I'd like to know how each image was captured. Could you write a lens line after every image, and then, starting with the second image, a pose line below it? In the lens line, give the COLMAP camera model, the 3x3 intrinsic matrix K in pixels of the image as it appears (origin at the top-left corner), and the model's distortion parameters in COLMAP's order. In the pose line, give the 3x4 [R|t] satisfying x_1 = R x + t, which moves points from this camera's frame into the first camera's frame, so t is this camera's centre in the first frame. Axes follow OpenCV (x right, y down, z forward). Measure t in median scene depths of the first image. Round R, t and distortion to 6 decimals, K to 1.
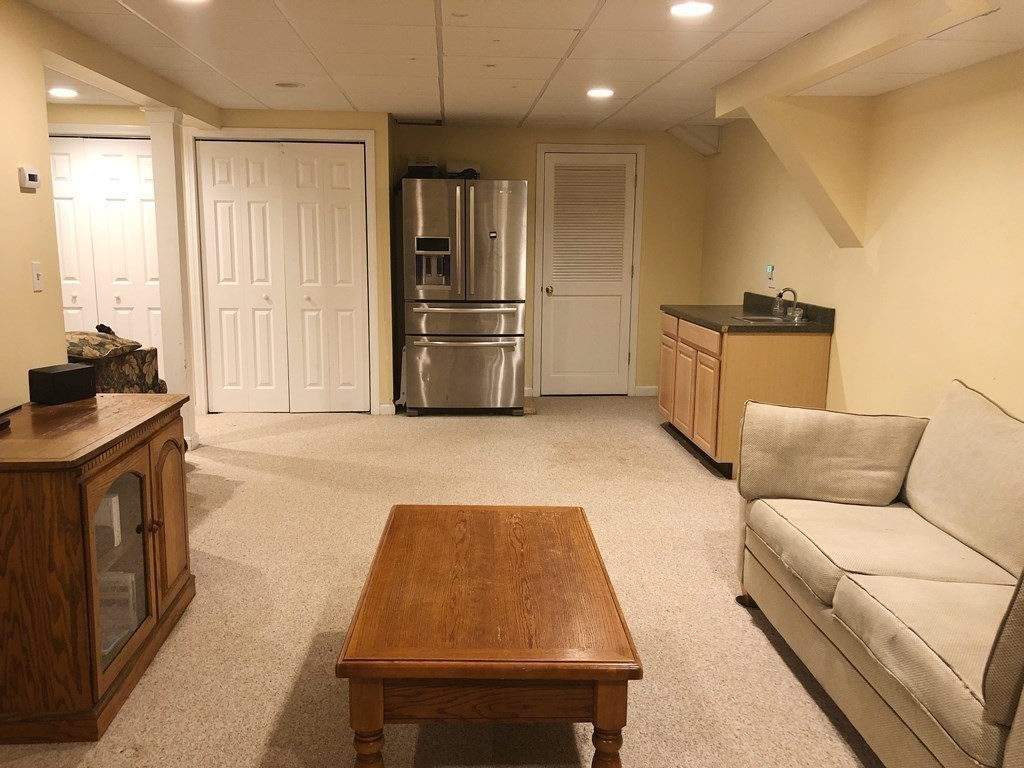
lens RADIAL K [[844.7, 0, 507.5], [0, 844.7, 379.3], [0, 0, 1]] dist [0.035836, -0.020652]
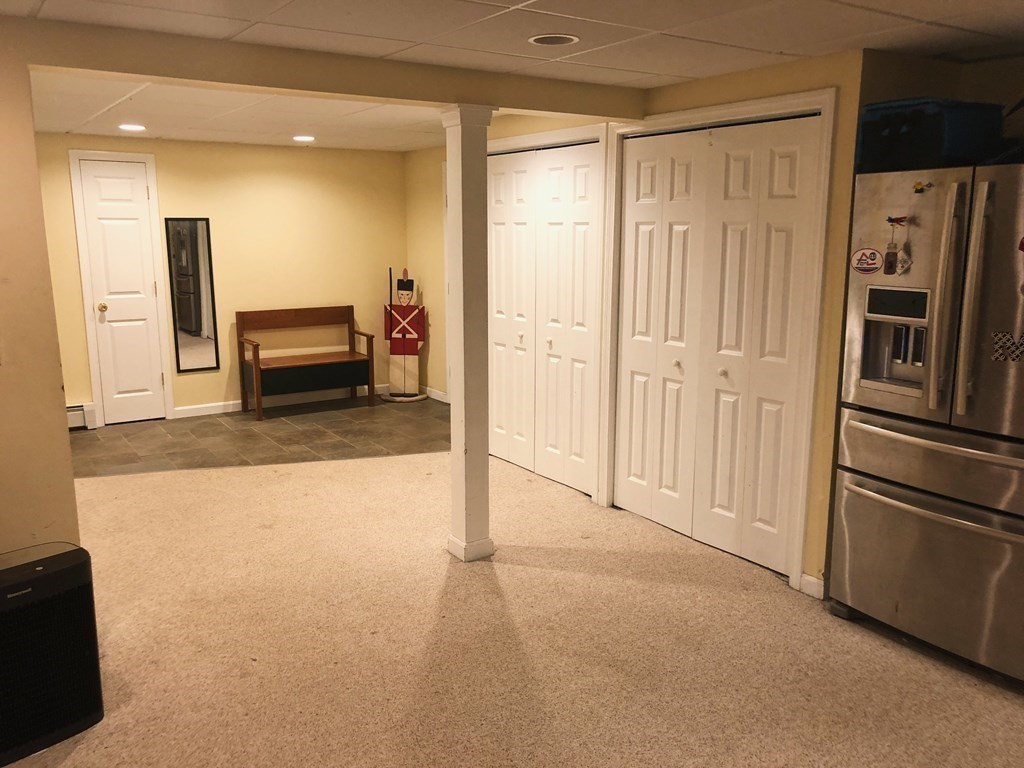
lens RADIAL K [[844.7, 0, 515.6], [0, 844.7, 387.8], [0, 0, 1]] dist [0.035836, -0.020652]
pose [[0.529678, 0.150564, -0.834728, 0.212068], [-0.145809, 0.985632, 0.085260, -0.116848], [0.835572, 0.076551, 0.544022, 0.528960]]
